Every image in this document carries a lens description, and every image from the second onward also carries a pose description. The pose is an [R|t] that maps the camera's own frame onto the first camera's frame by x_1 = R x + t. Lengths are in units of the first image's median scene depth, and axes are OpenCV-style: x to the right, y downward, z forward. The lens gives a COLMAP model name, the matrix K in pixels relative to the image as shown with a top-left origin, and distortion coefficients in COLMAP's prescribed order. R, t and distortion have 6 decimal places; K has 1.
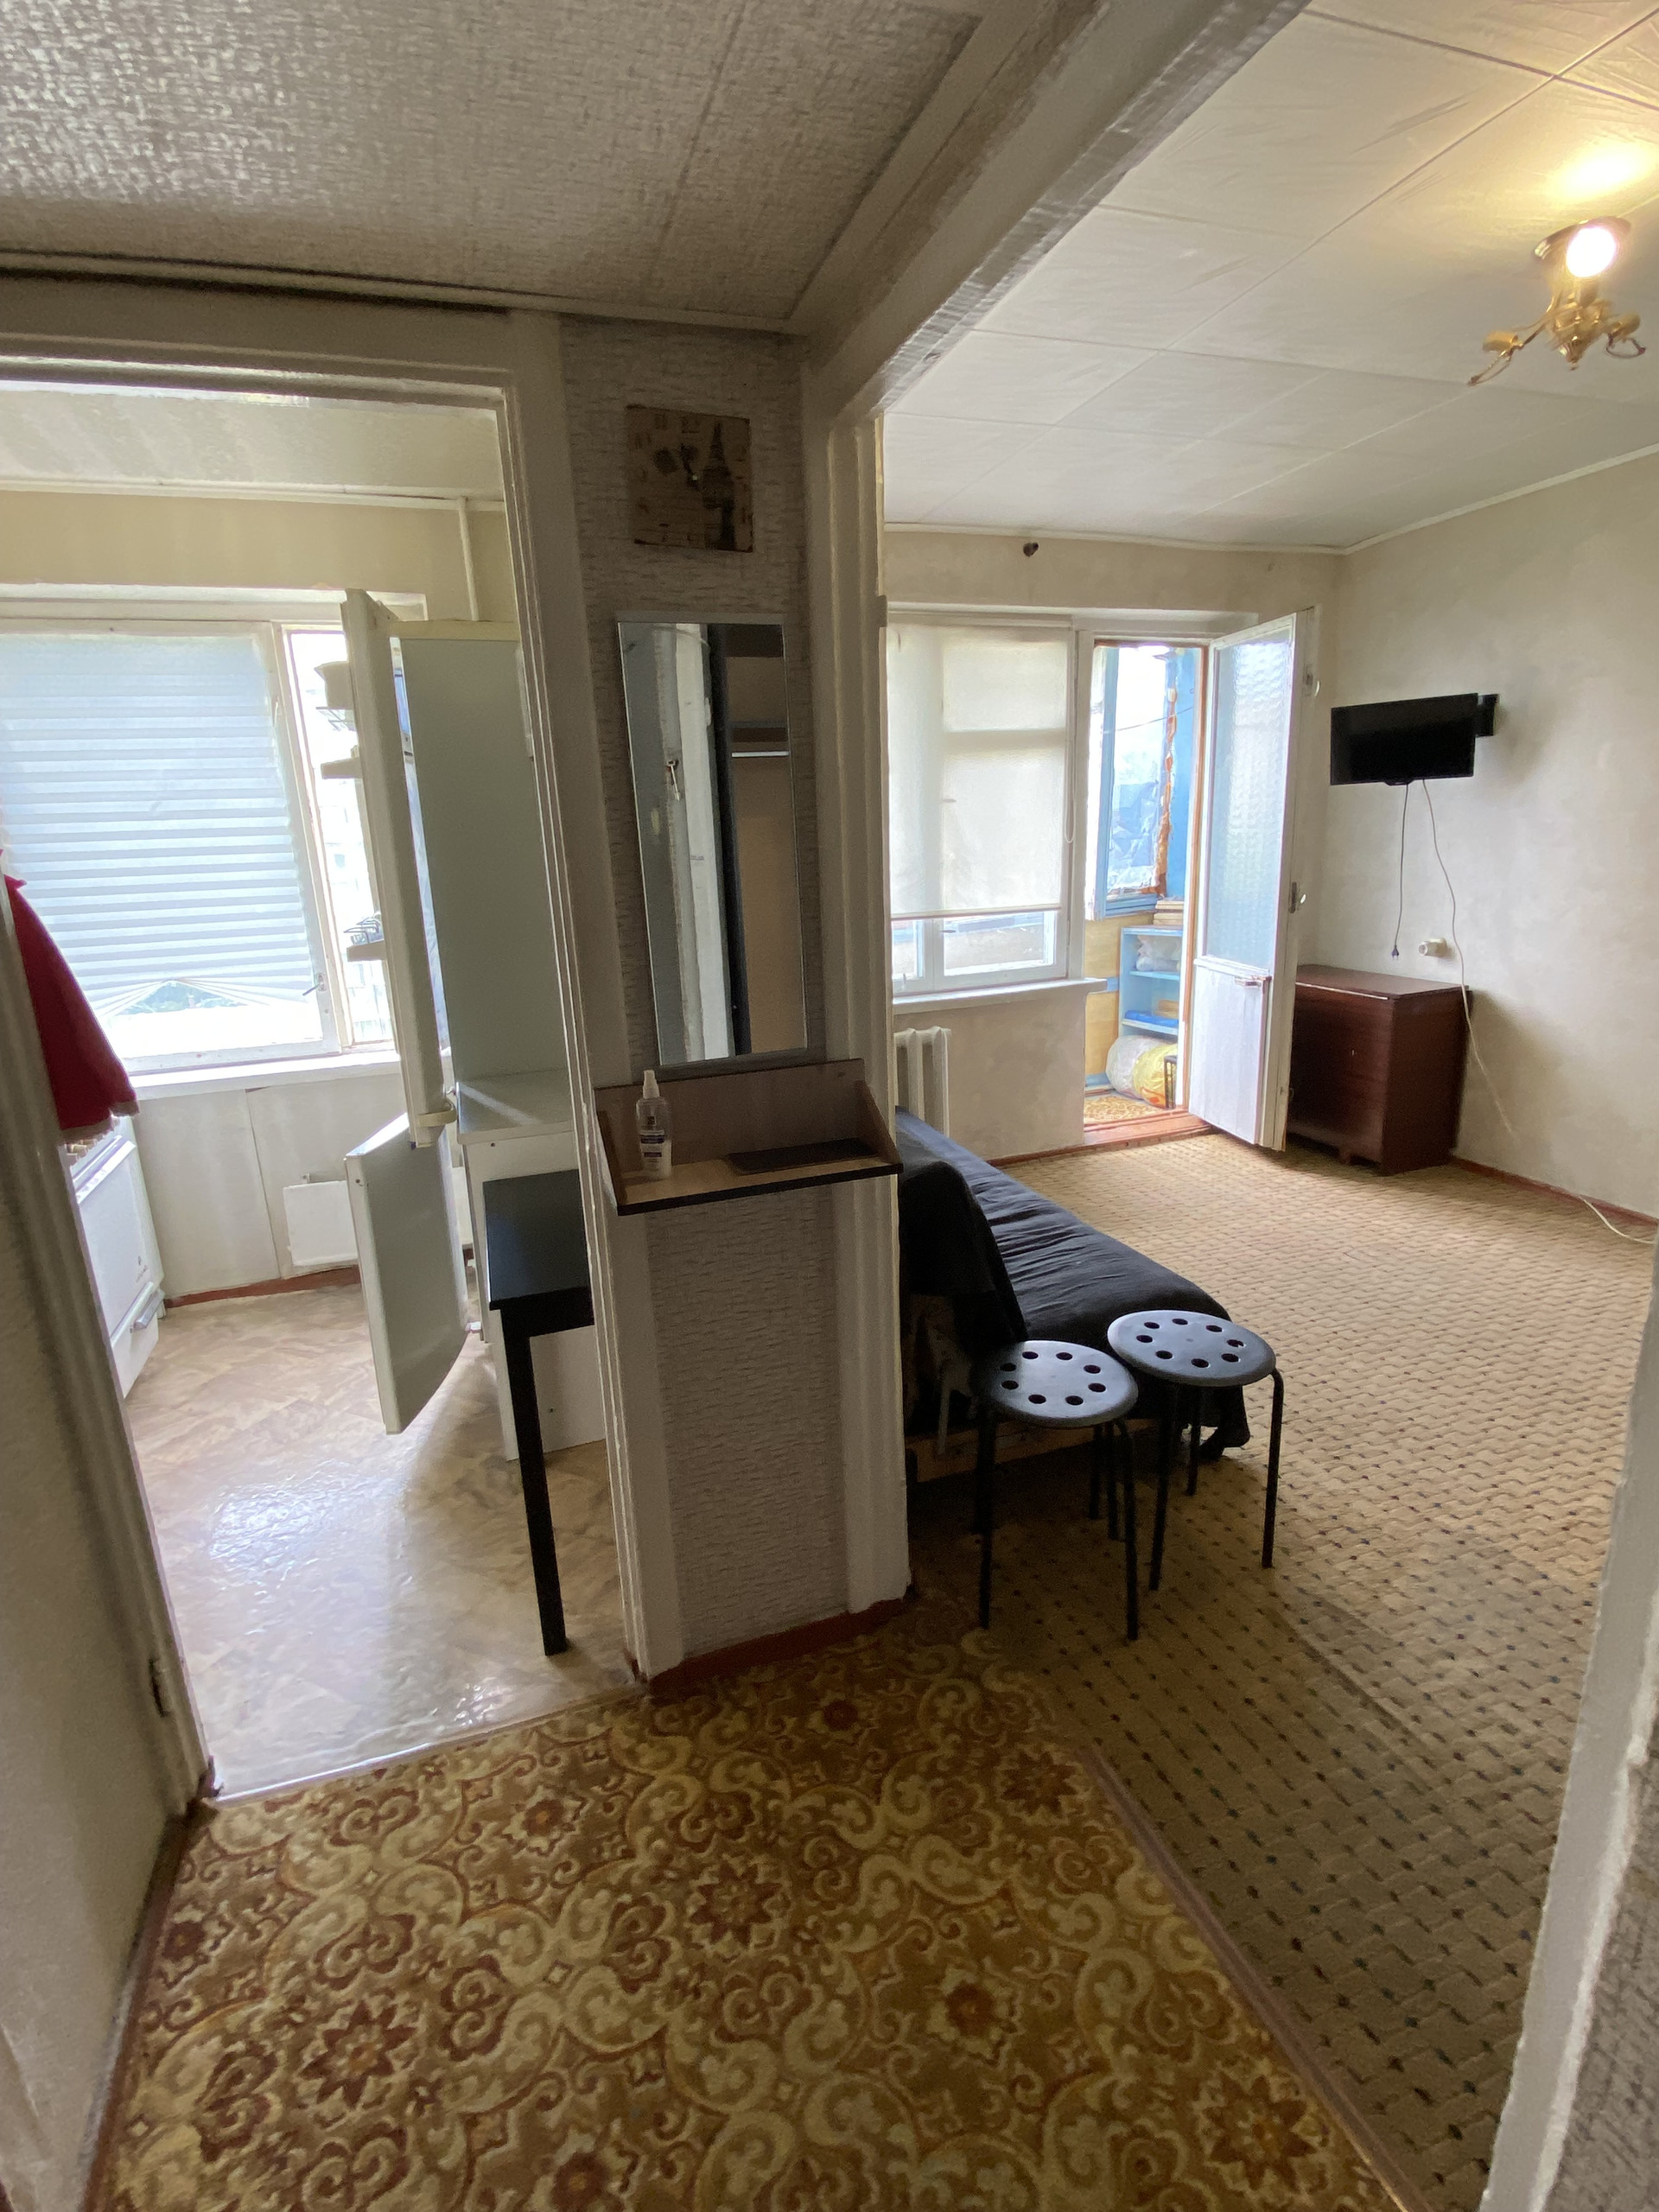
lens RADIAL K [[1054.7, 0, 813.3], [0, 1054.7, 1092.0], [0, 0, 1]] dist [0.021605, -0.022519]
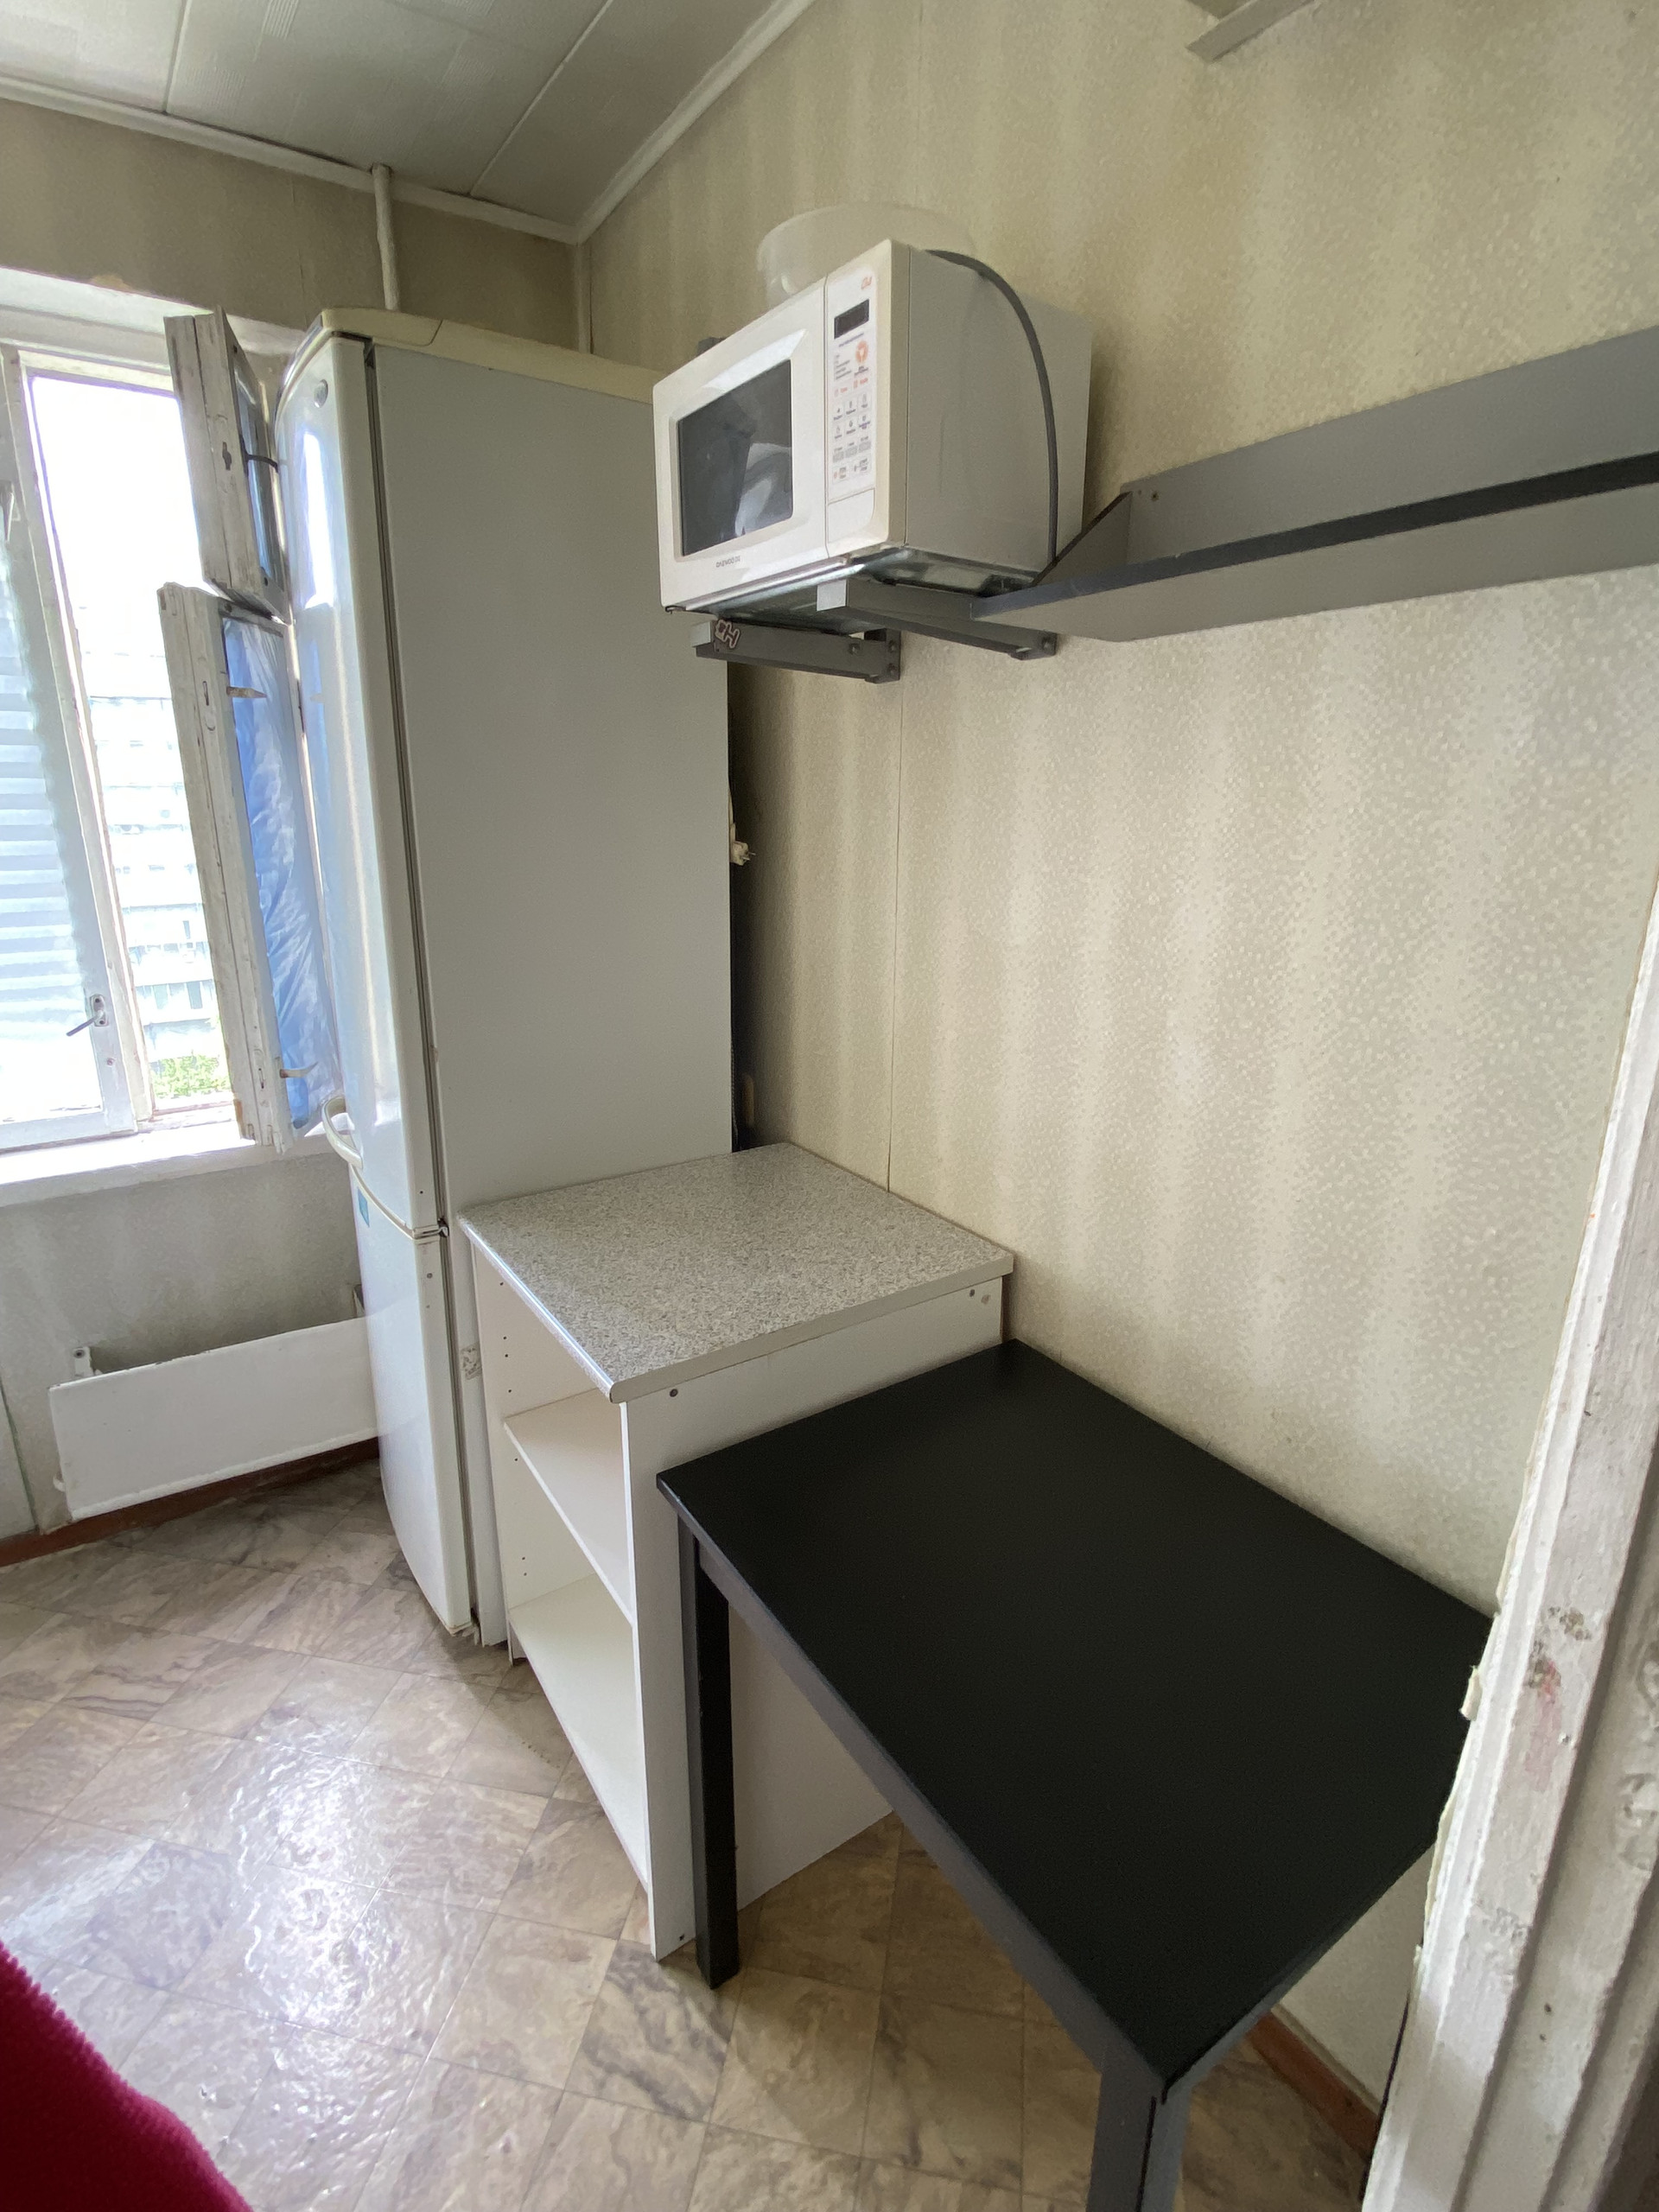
lens RADIAL K [[1054.7, 0, 835.7], [0, 1054.7, 1102.4], [0, 0, 1]] dist [0.021605, -0.022519]
pose [[0.959893, -0.020891, 0.279587, -0.259443], [0.010492, 0.999198, 0.038638, -0.077247], [-0.280170, -0.034155, 0.959343, 0.361396]]
